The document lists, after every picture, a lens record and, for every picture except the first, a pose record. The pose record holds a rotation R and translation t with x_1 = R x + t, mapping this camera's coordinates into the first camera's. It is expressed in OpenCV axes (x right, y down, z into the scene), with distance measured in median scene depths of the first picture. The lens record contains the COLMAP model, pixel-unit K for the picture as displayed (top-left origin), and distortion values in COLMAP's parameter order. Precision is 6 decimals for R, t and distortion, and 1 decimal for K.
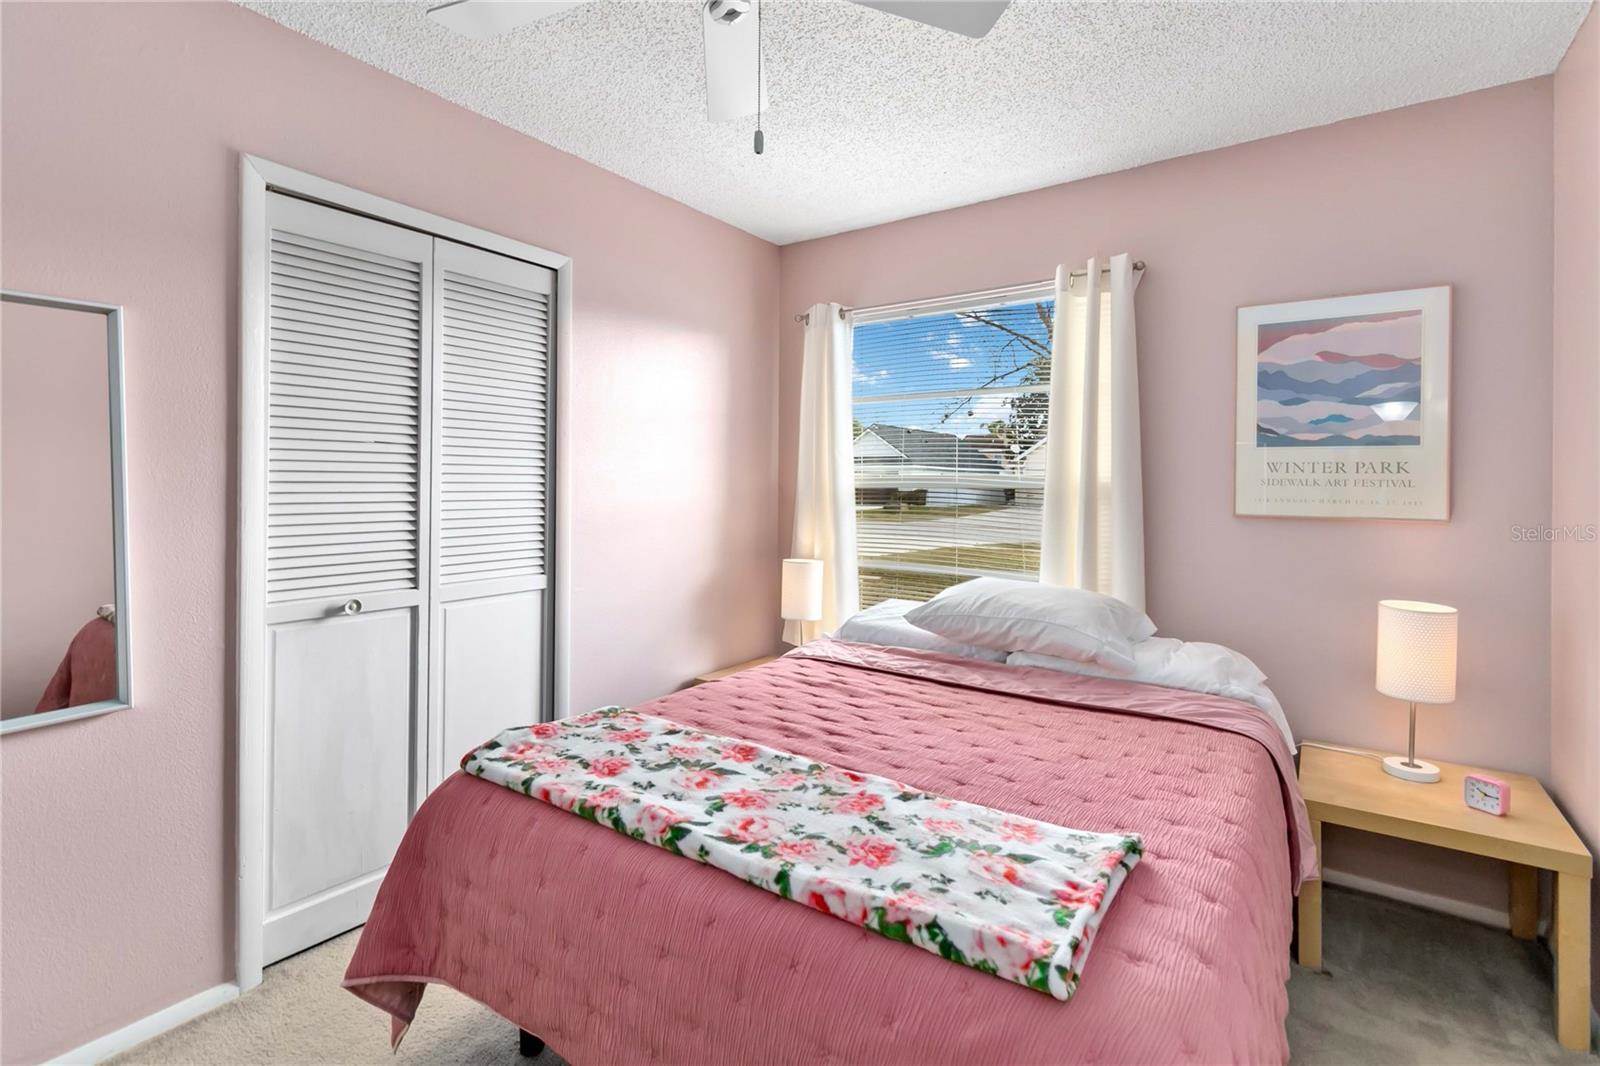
lens RADIAL K [[750.2, 0, 828.1], [0, 750.2, 484.5], [0, 0, 1]] dist [0.003484, -0.001476]
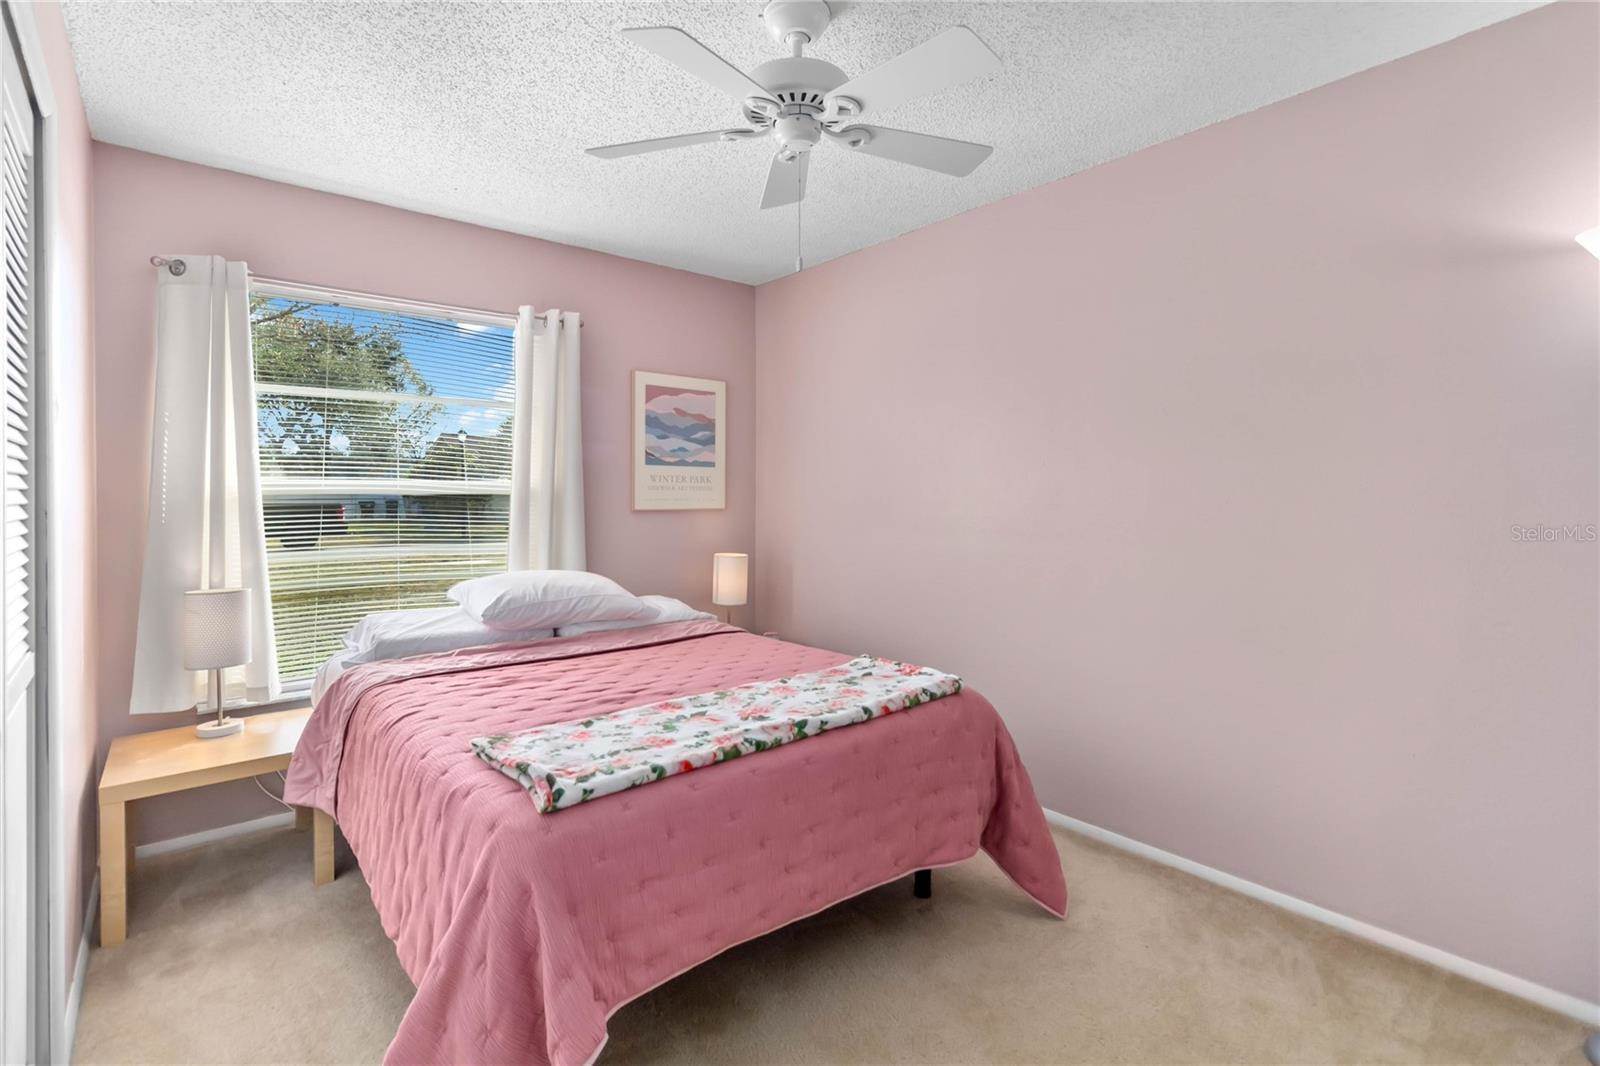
lens RADIAL K [[750.2, 0, 786.9], [0, 750.2, 502.3], [0, 0, 1]] dist [0.003484, -0.001476]
pose [[0.268144, -0.018400, 0.963203, -0.901709], [0.002034, 0.999826, 0.018534, -0.001734], [-0.963377, -0.003011, 0.268135, 0.349108]]
